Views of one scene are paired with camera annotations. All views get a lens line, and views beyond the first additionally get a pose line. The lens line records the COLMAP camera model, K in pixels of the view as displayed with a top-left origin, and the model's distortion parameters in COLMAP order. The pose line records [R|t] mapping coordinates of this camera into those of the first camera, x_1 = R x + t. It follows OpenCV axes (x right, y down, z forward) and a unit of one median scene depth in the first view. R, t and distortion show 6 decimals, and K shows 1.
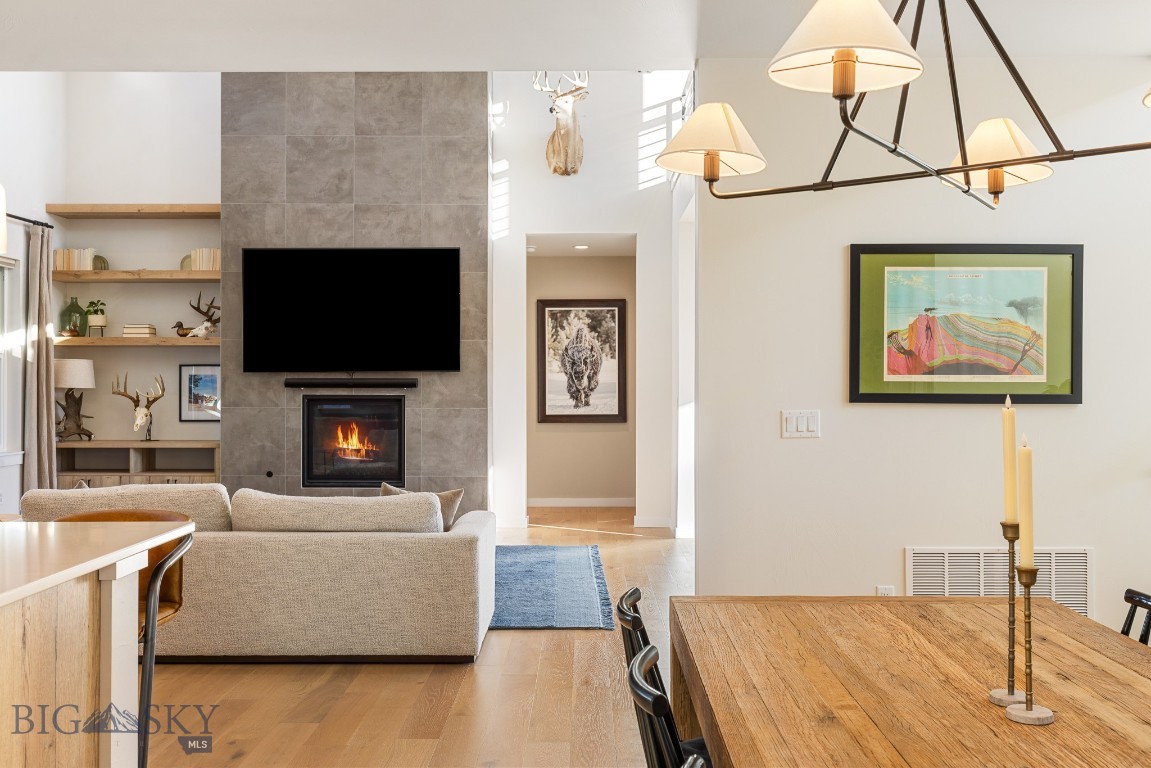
lens RADIAL K [[1098.5, 0, 572.6], [0, 1098.5, 380.9], [0, 0, 1]] dist [0.012849, 0.000000]
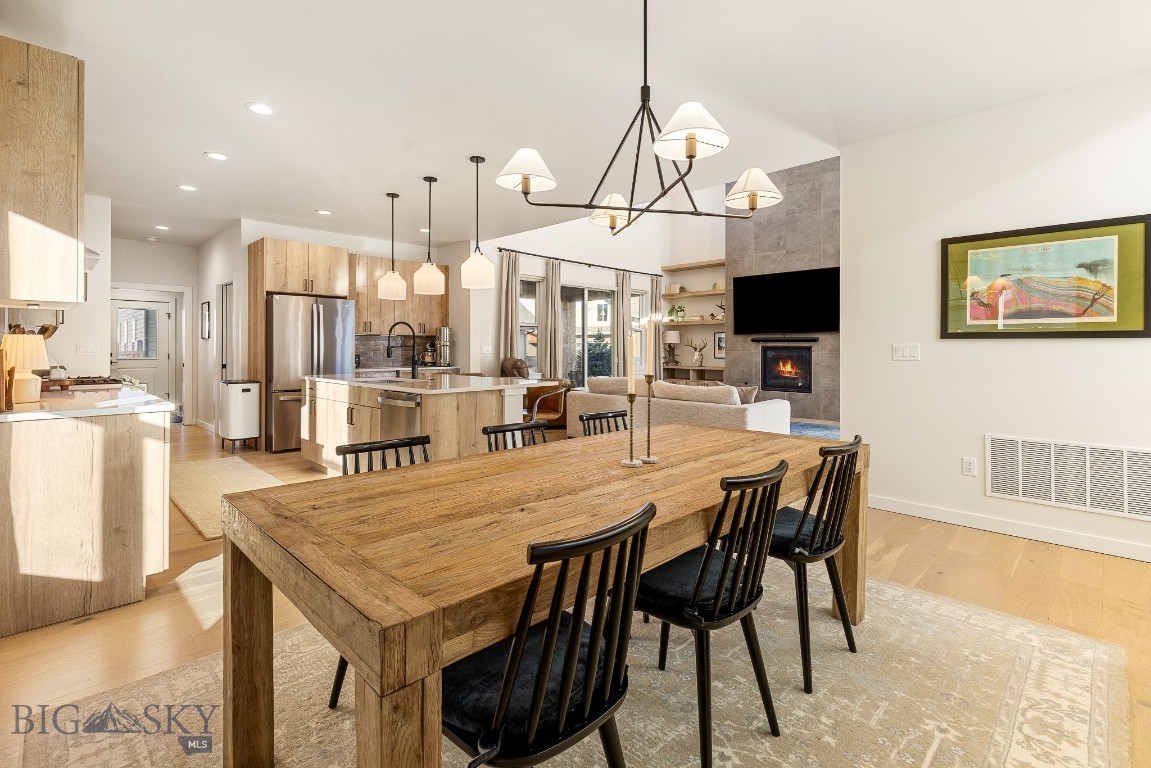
lens RADIAL K [[527.0, 0, 571.9], [0, 527.0, 347.6], [0, 0, 1]] dist [0.012003, -0.001024]
pose [[0.709495, 0.001501, -0.704709, 0.203728], [-0.000825, 0.999999, 0.001299, 0.015583], [0.704710, -0.000341, 0.709495, 0.041015]]
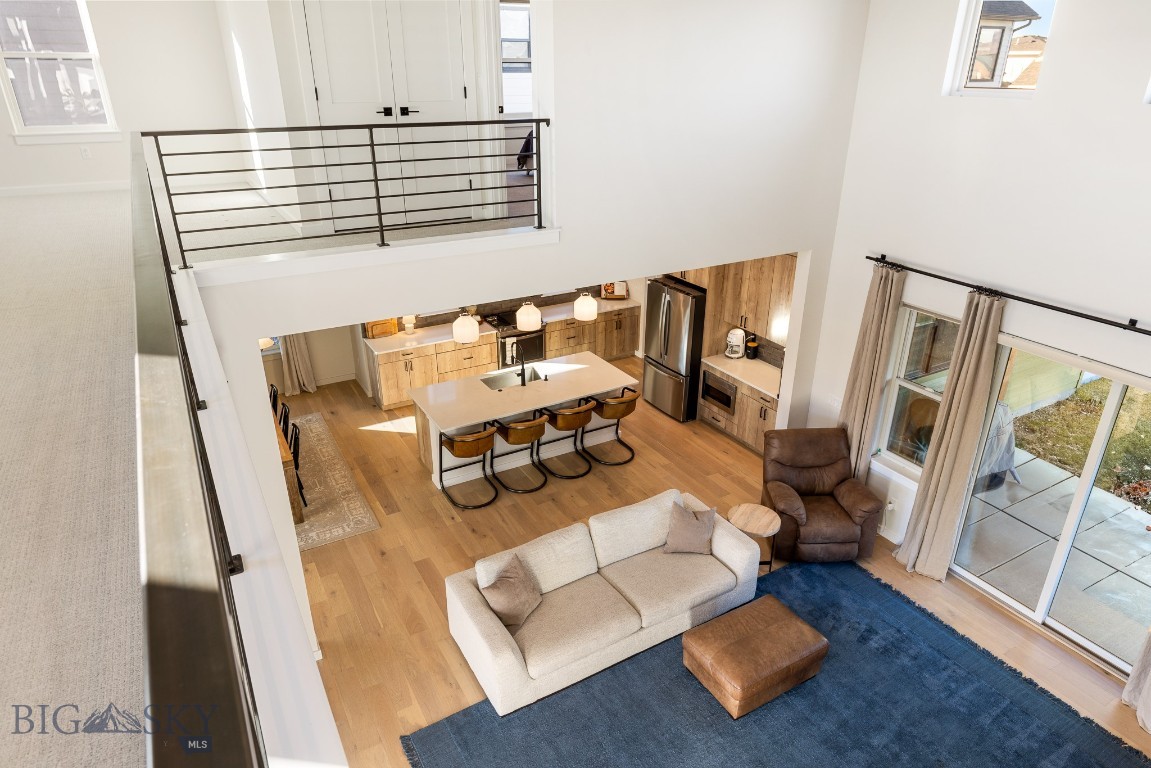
lens RADIAL K [[708.9, 0, 576.1], [0, 708.9, 383.1], [0, 0, 1]] dist [0.004488, -0.002543]
pose [[-0.861300, 0.205312, -0.464769, 0.101468], [-0.000903, 0.914103, 0.405480, -0.312663], [0.508097, 0.349660, -0.787131, 1.008314]]
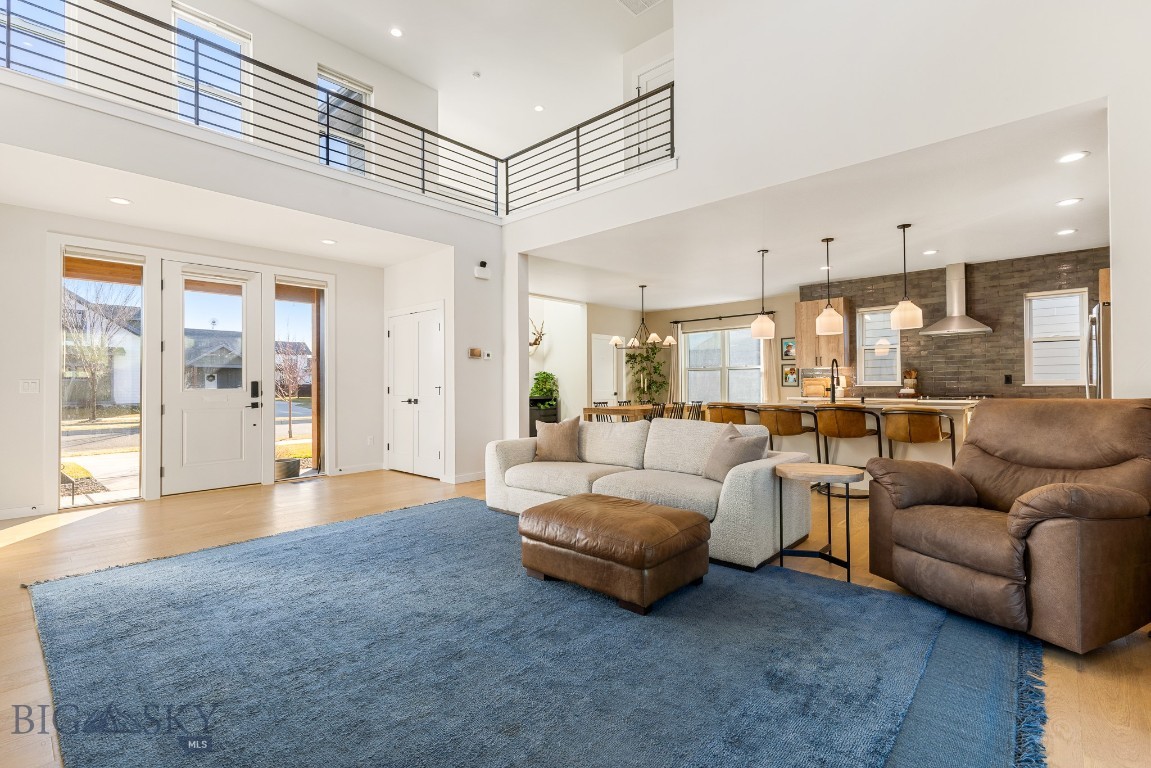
lens RADIAL K [[527.0, 0, 579.6], [0, 527.0, 378.3], [0, 0, 1]] dist [0.012003, -0.001024]
pose [[-0.749849, 0.014688, 0.661446, -0.439308], [0.005535, 0.999858, -0.015928, 0.024758], [-0.661586, -0.008282, -0.749823, 0.957902]]
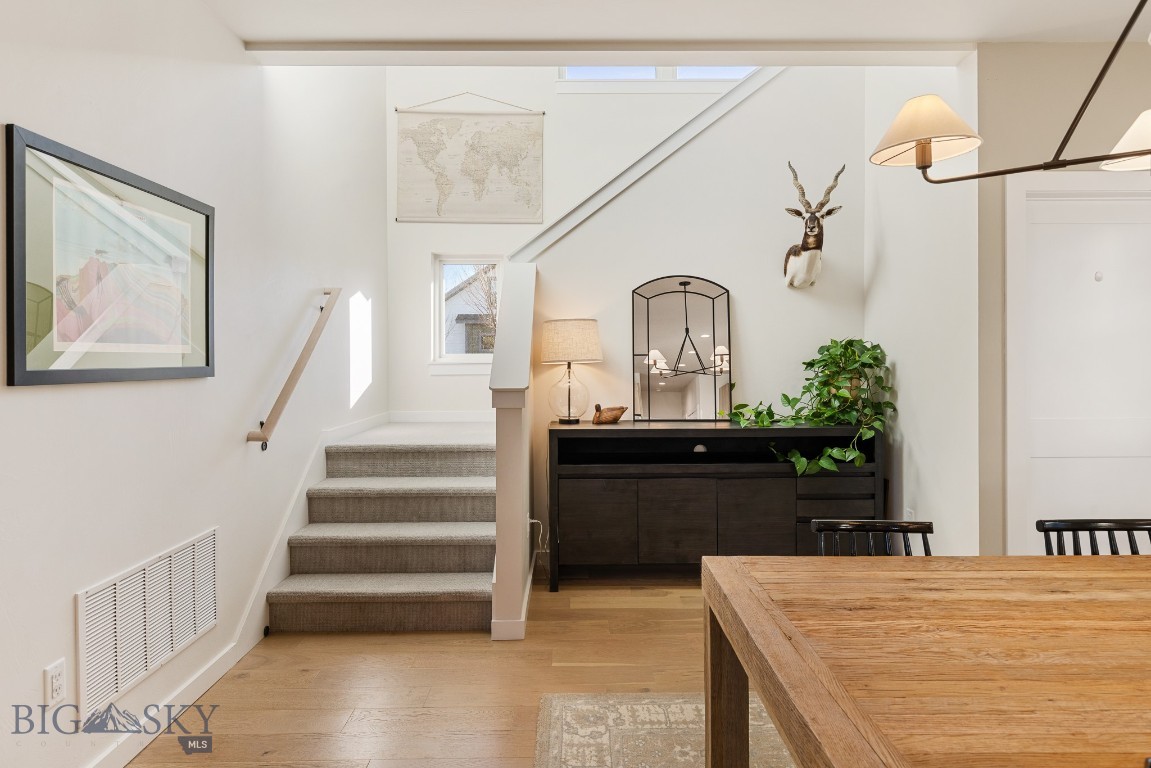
lens RADIAL K [[691.2, 0, 577.8], [0, 691.2, 359.0], [0, 0, 1]] dist [0.011398, -0.002604]
pose [[-0.022898, -0.004429, 0.999728, -0.067470], [0.001989, 0.999988, 0.004475, 0.001894], [-0.999736, 0.002091, -0.022889, 0.342756]]
